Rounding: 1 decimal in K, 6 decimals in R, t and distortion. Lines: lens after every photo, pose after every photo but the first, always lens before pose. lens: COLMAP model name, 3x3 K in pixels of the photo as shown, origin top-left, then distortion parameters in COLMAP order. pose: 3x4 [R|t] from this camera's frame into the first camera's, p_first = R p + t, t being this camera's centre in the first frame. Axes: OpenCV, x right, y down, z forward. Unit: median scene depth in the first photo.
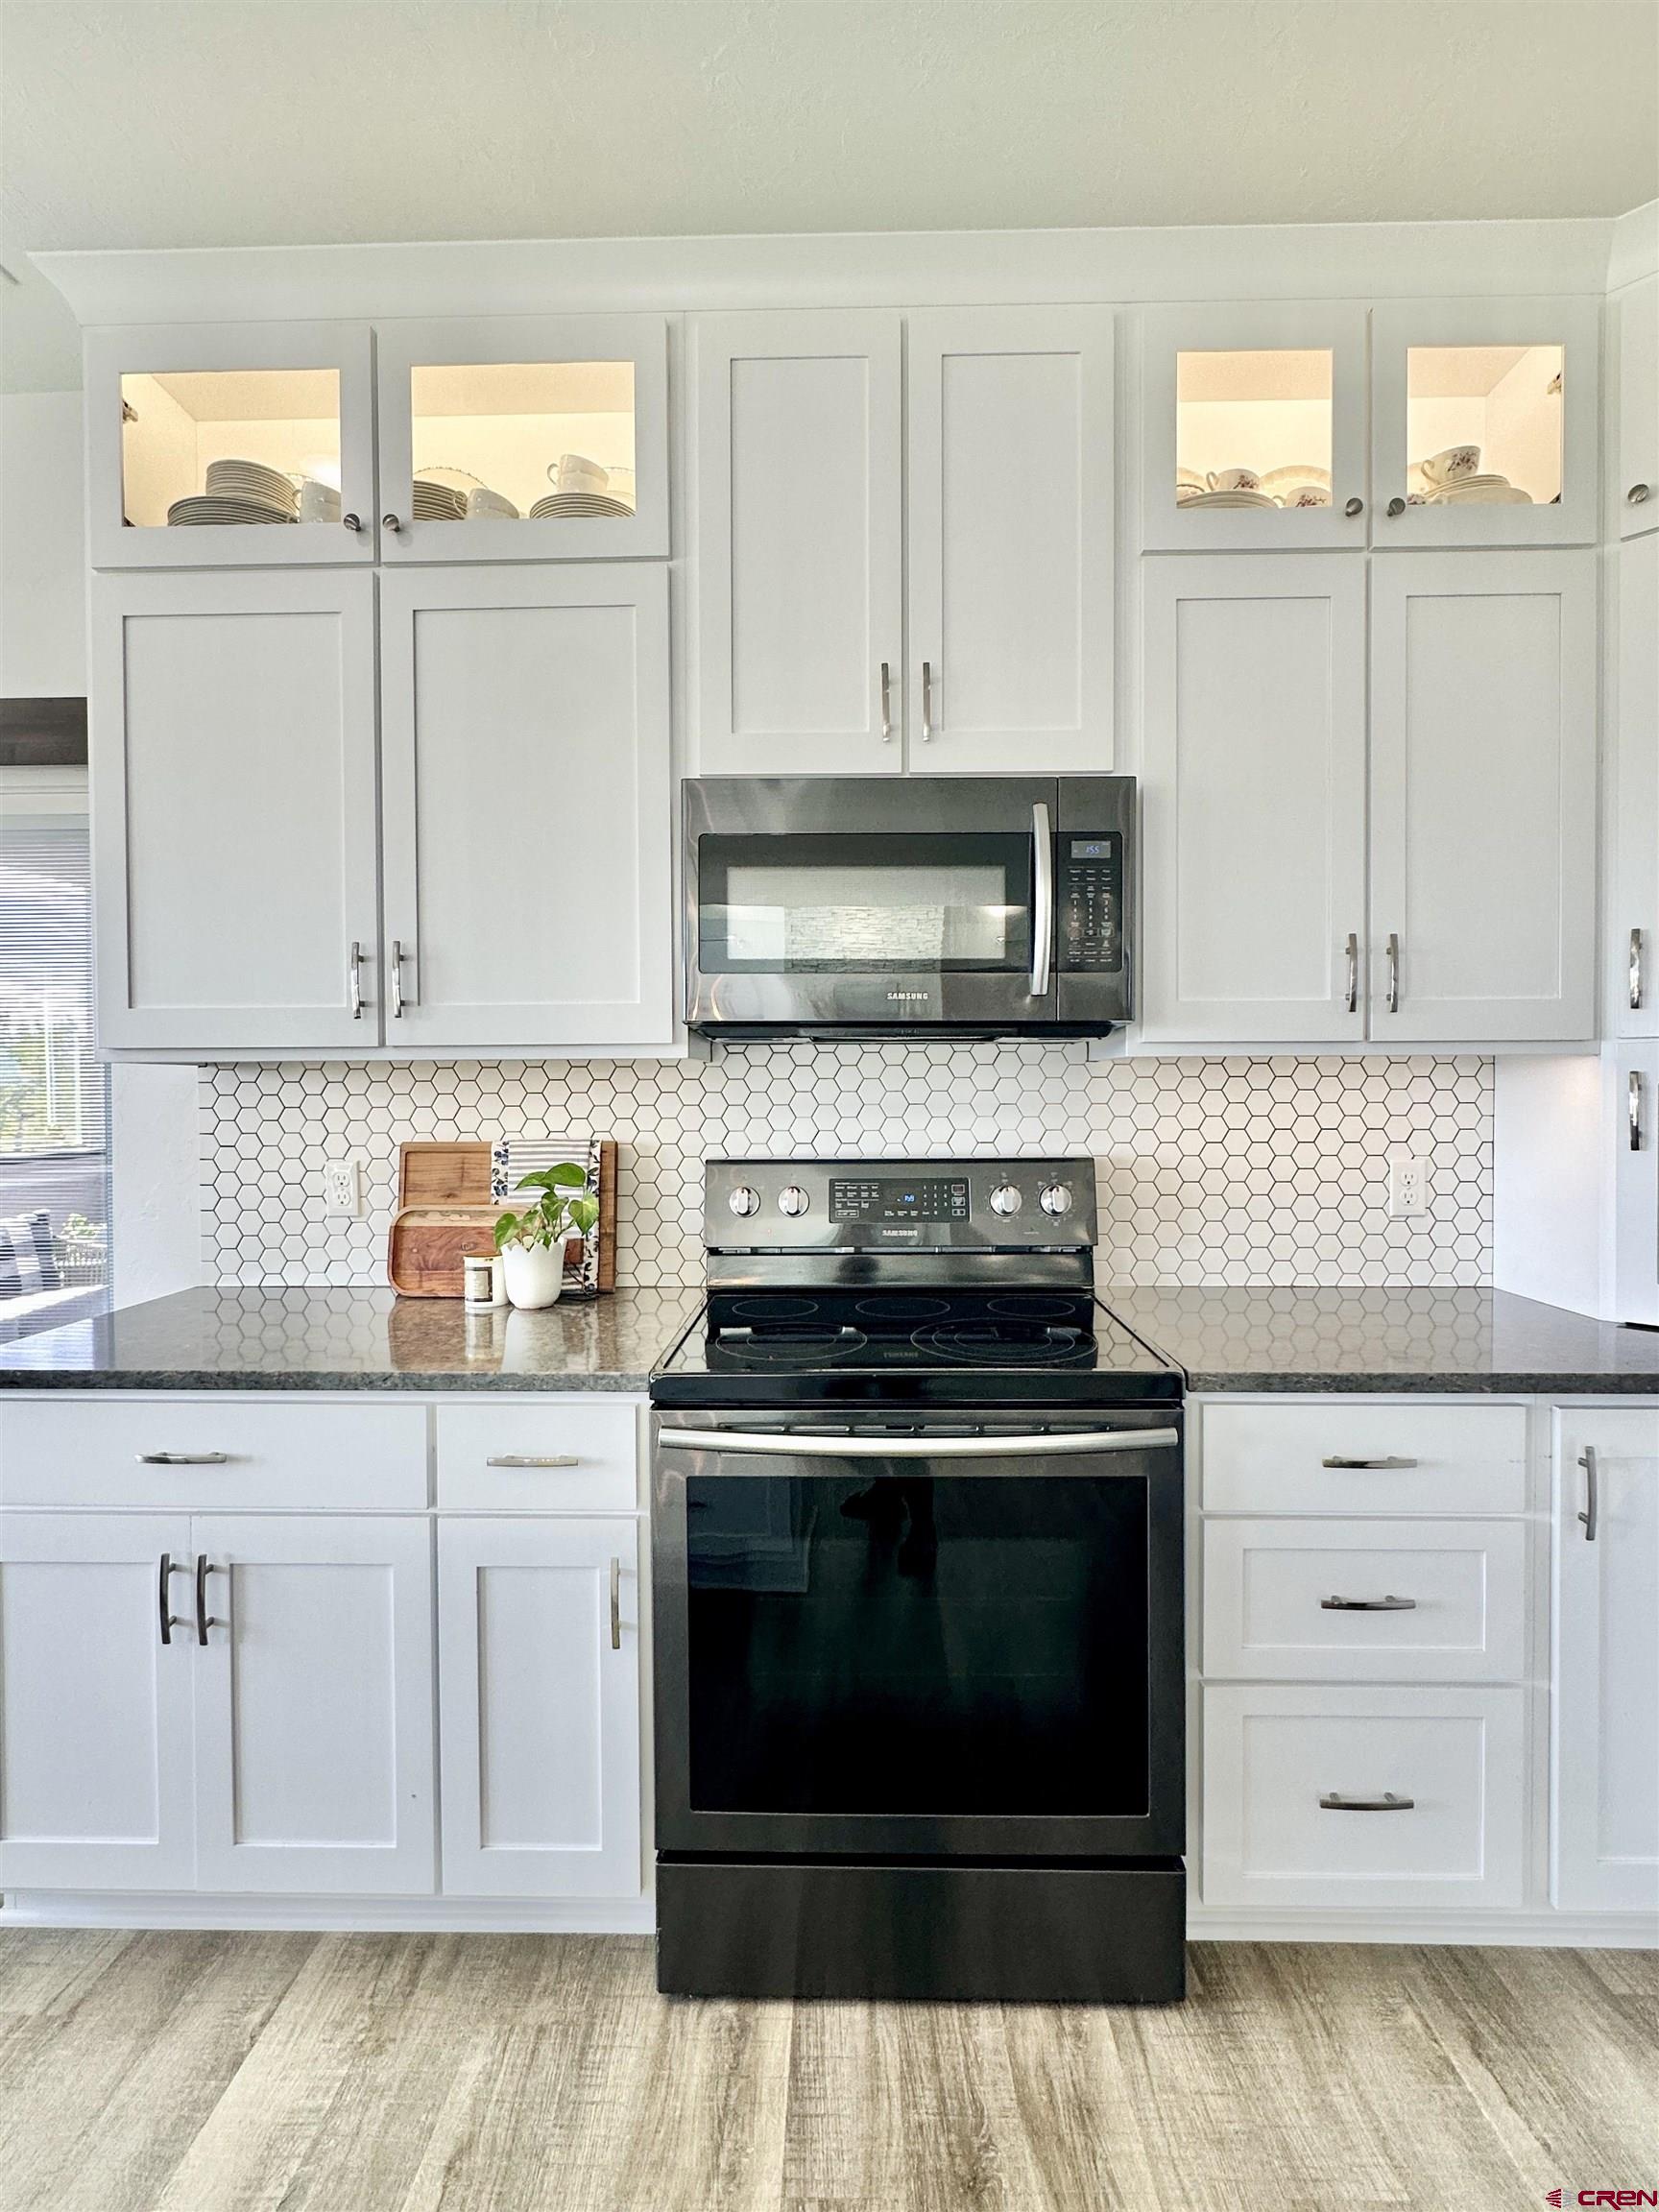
lens RADIAL K [[1040.0, 0, 825.3], [0, 1040.0, 1101.5], [0, 0, 1]] dist [-0.016746, -0.000738]
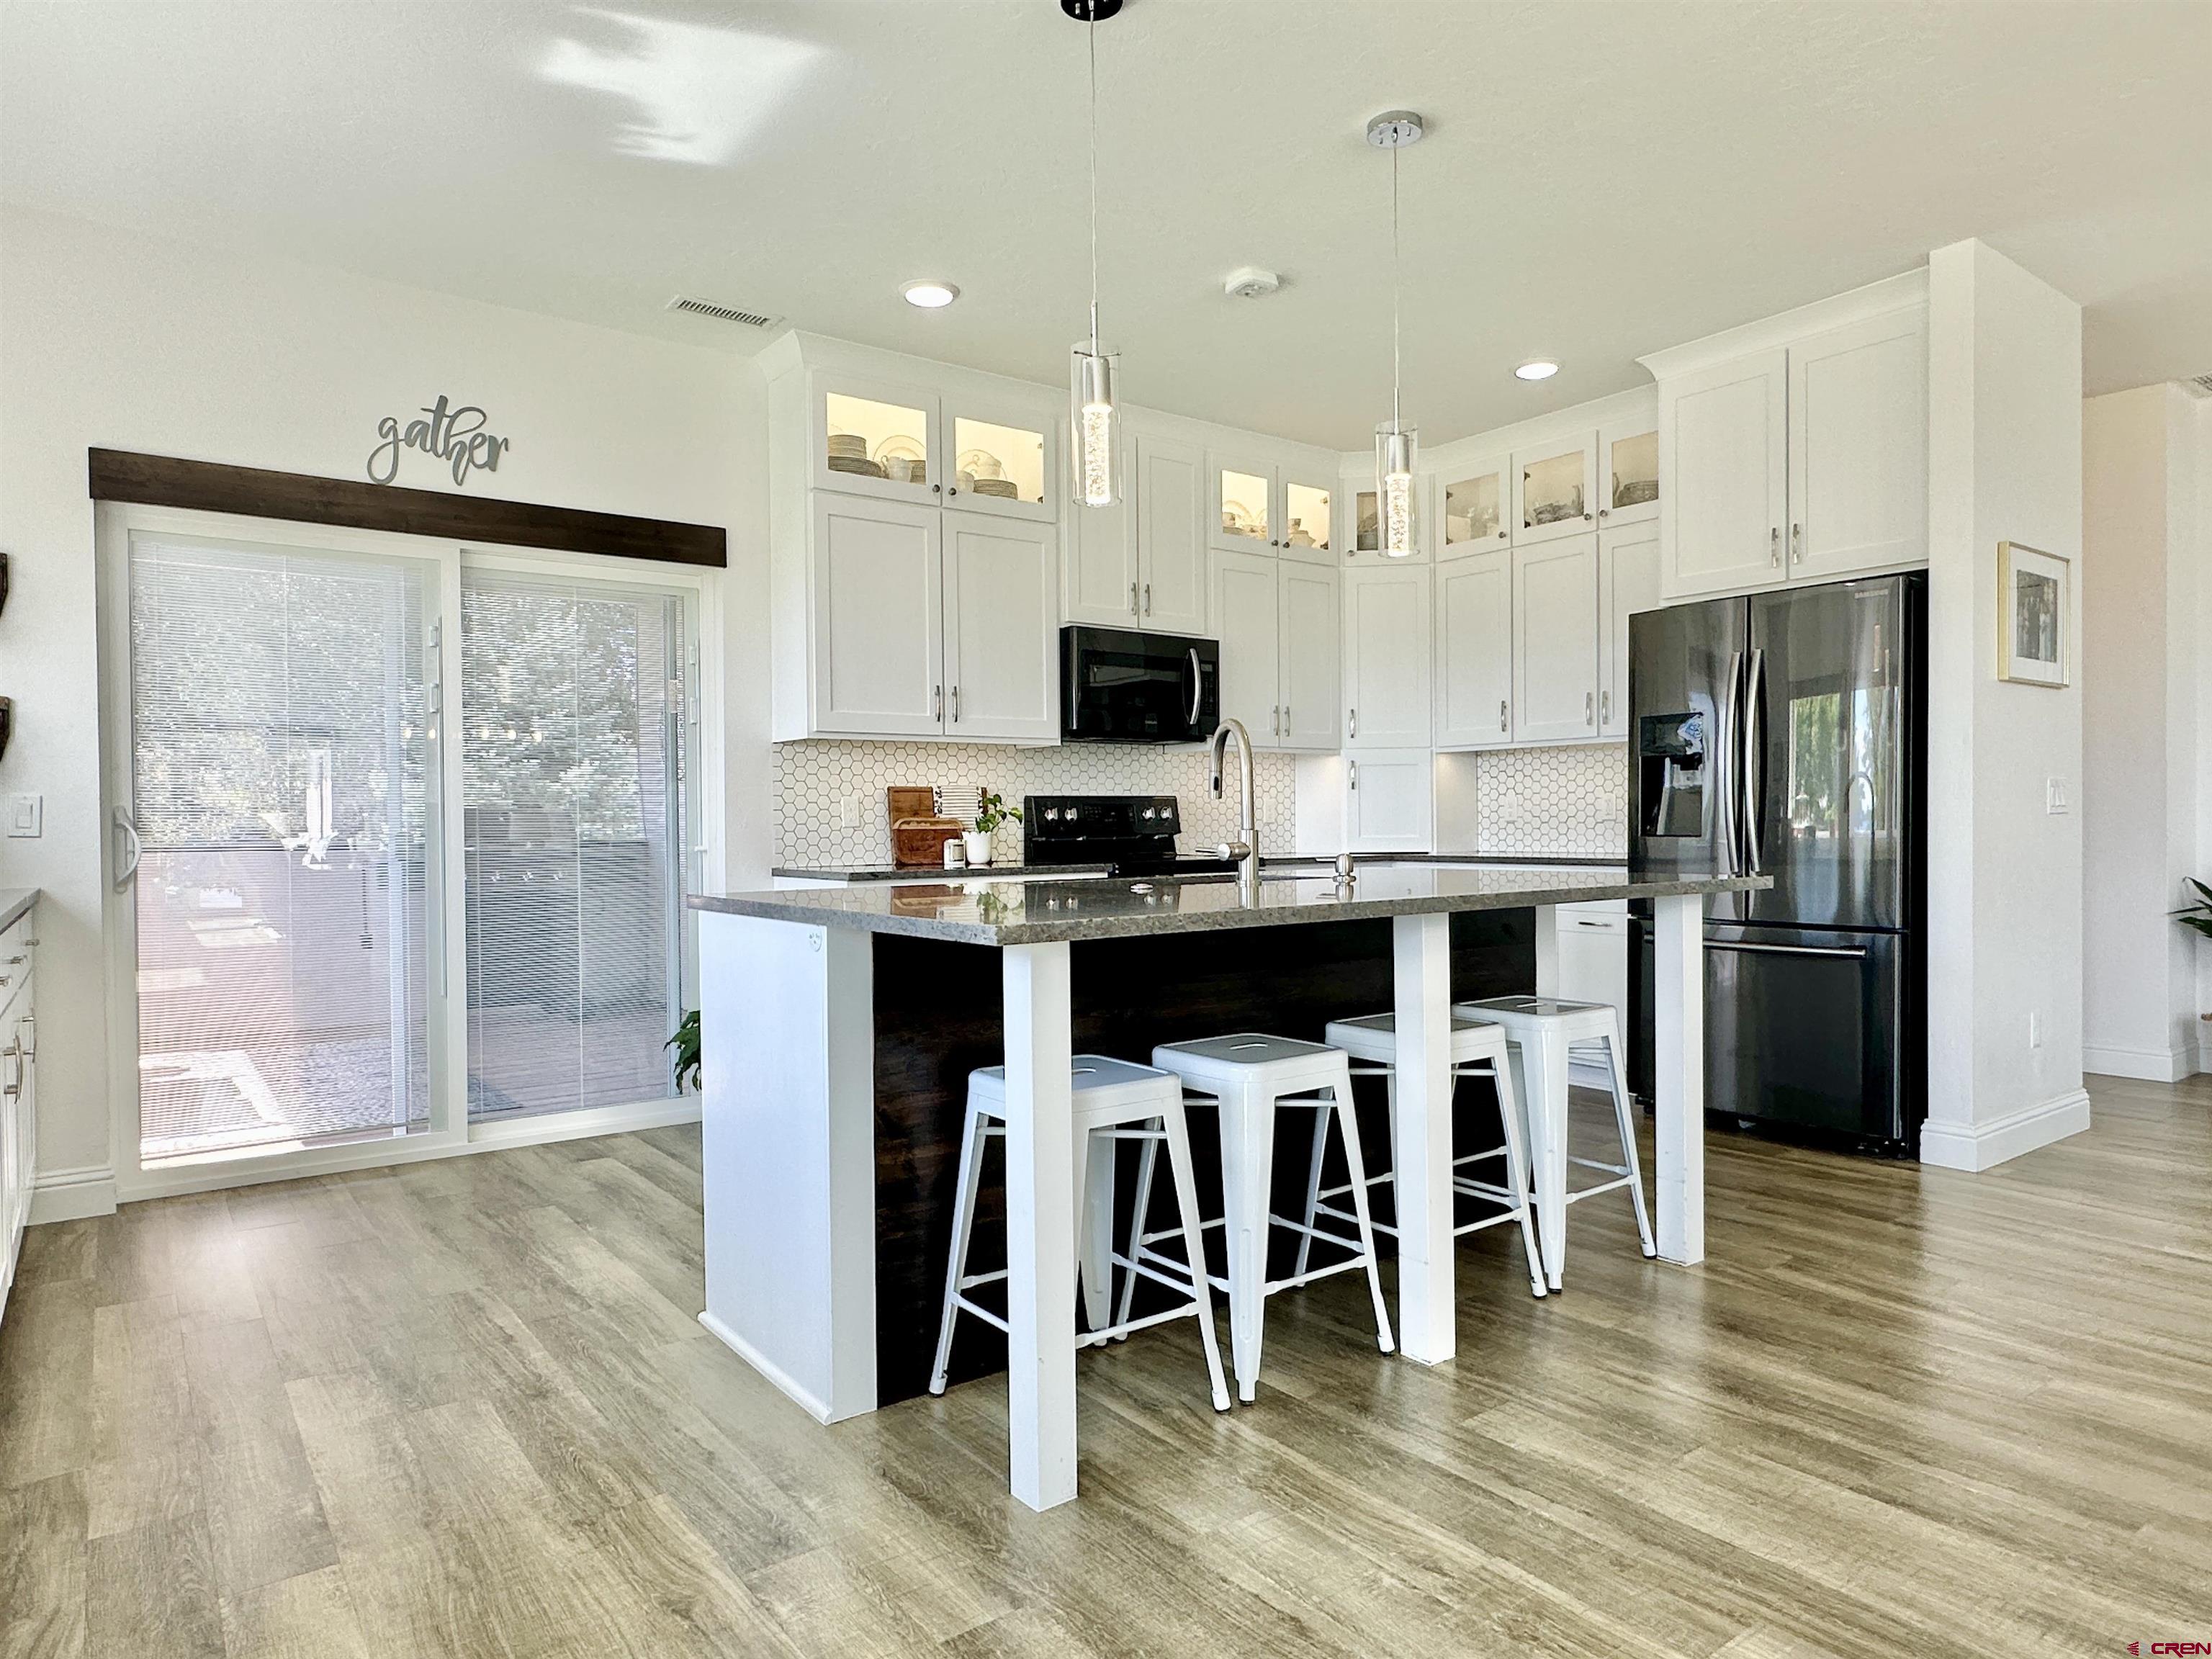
lens RADIAL K [[1340.3, 0, 1093.0], [0, 1340.3, 820.3], [0, 0, 1]] dist [0.021556, -0.000736]
pose [[0.788957, -0.001615, 0.614447, -1.648948], [0.017339, 0.999657, -0.019636, 0.159019], [-0.614204, 0.026146, 0.788714, -1.174906]]
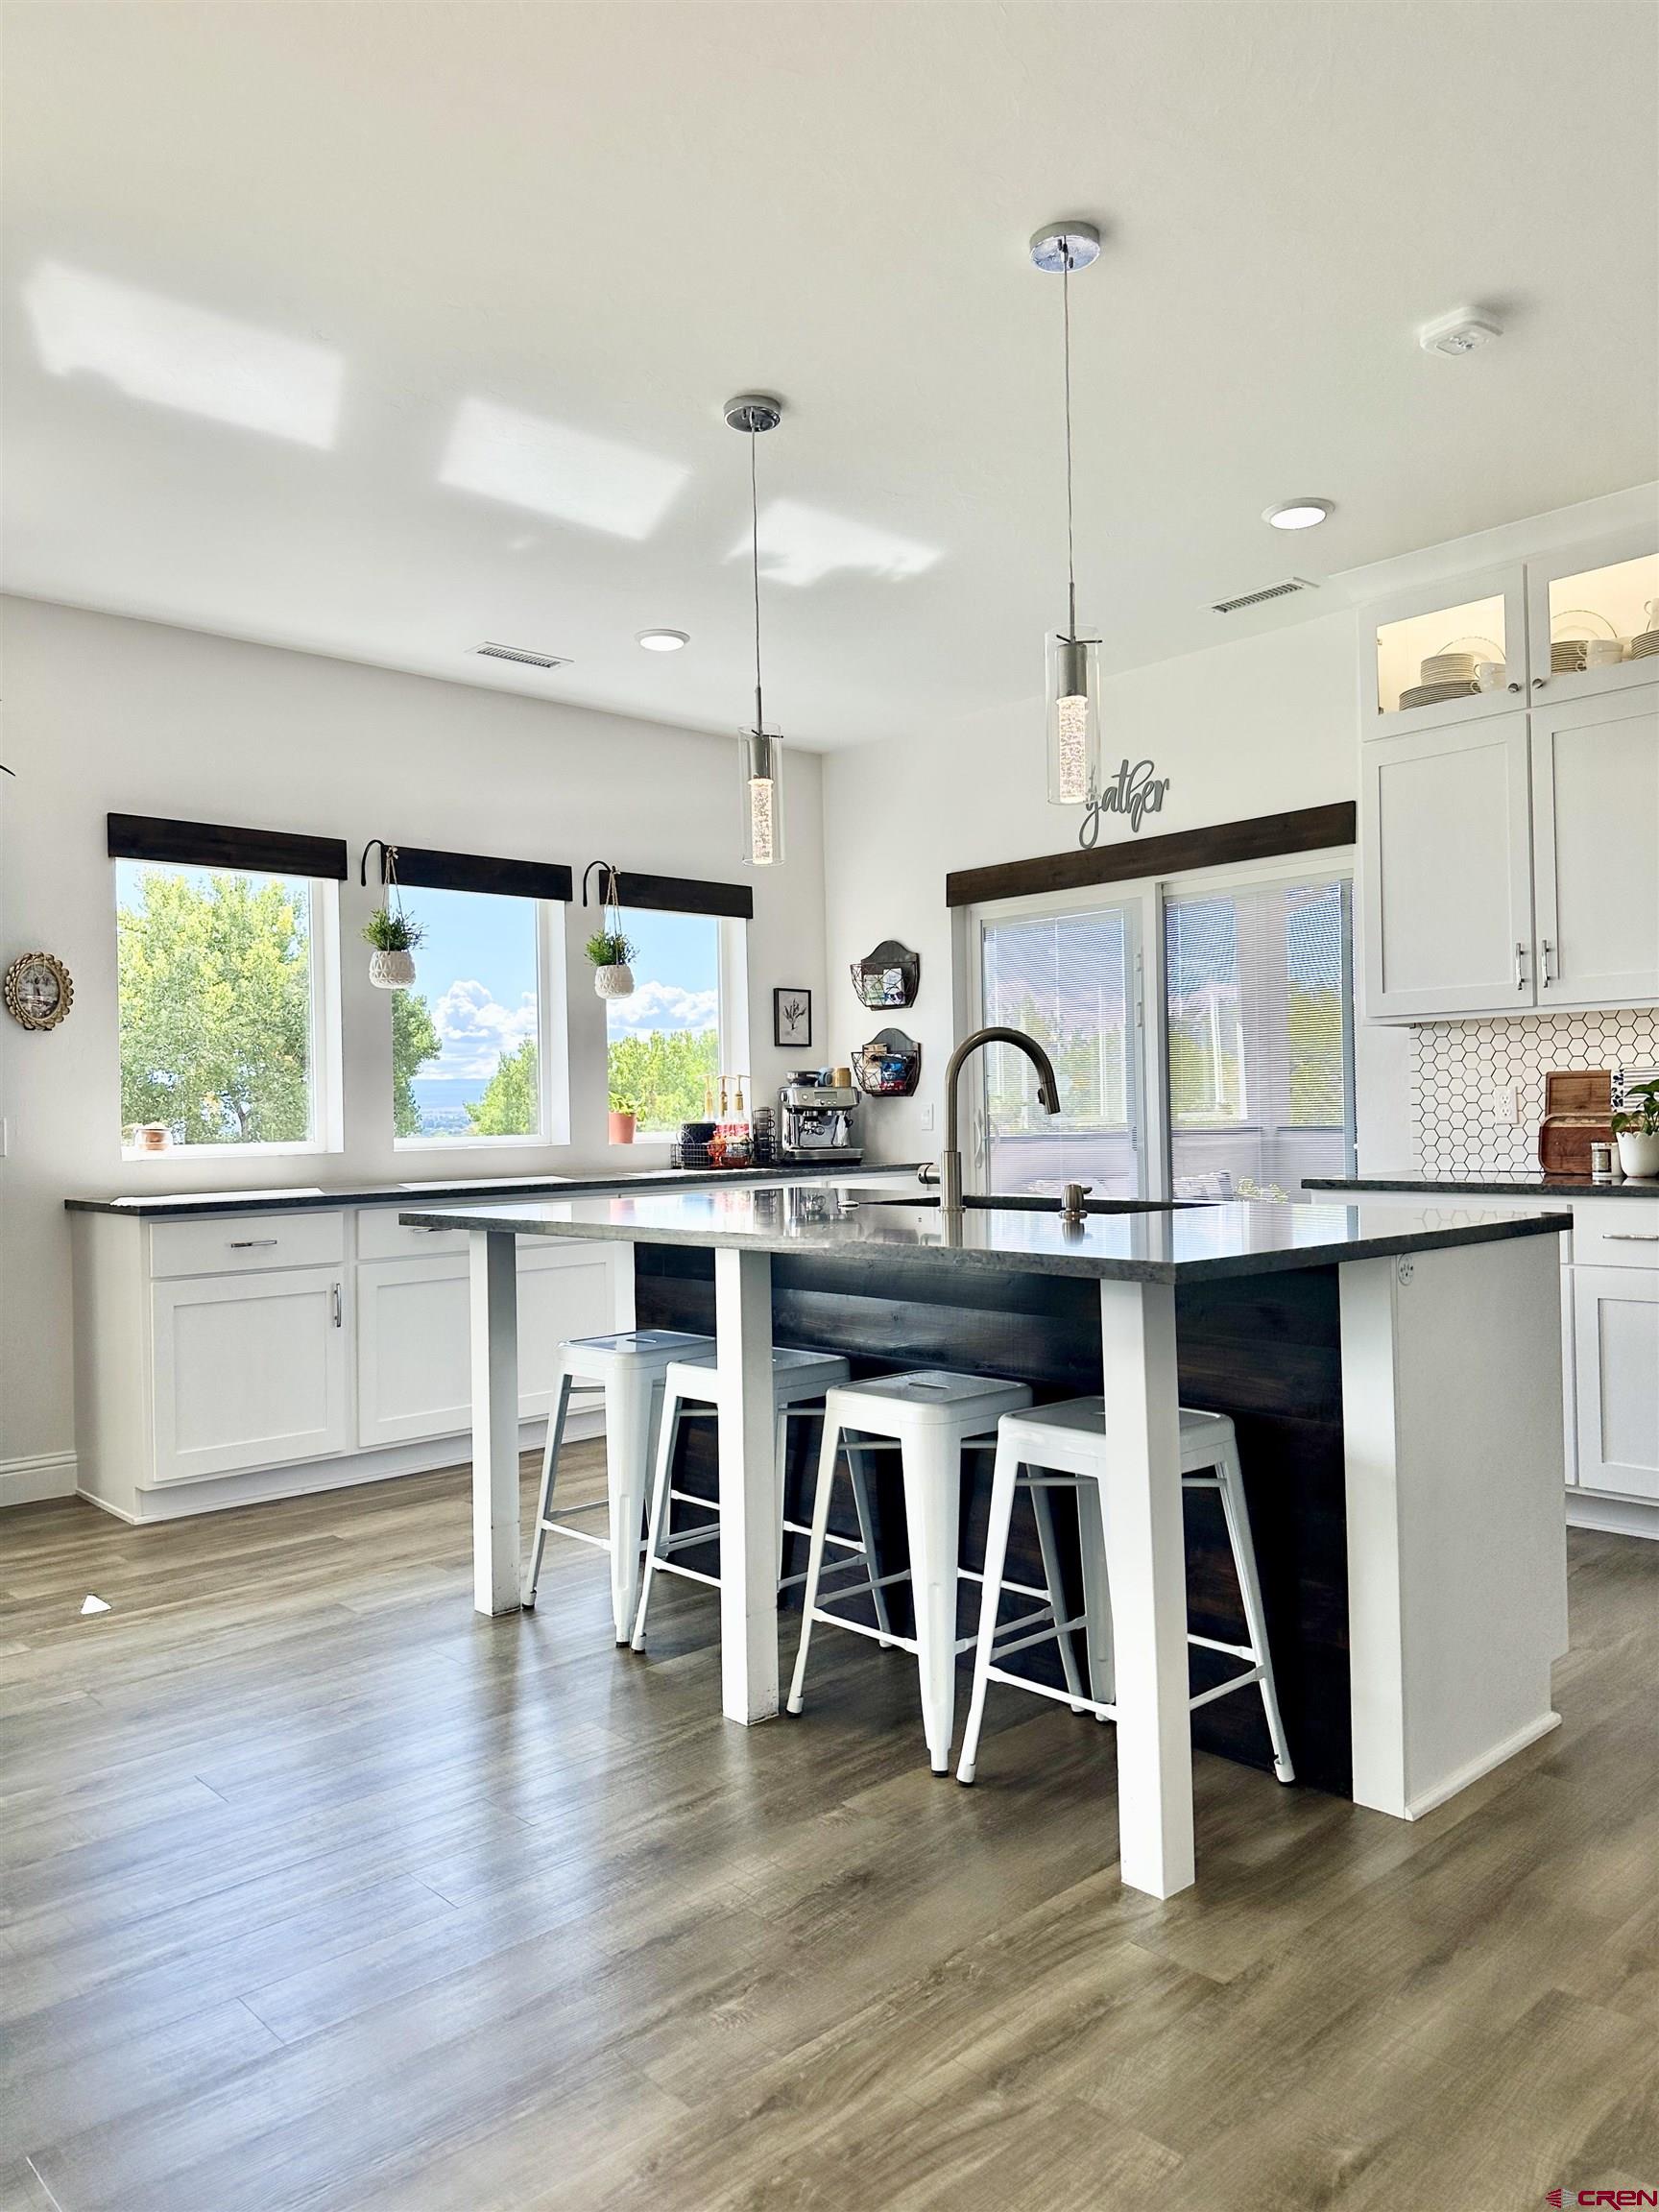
lens RADIAL K [[1550.3, 0, 864.8], [0, 1550.3, 1119.3], [0, 0, 1]] dist [0.056443, -0.071565]
pose [[0.706402, -0.007879, -0.707767, 0.488162], [0.010776, 0.999942, -0.000377, 0.098961], [0.707729, -0.007360, 0.706445, -1.282048]]
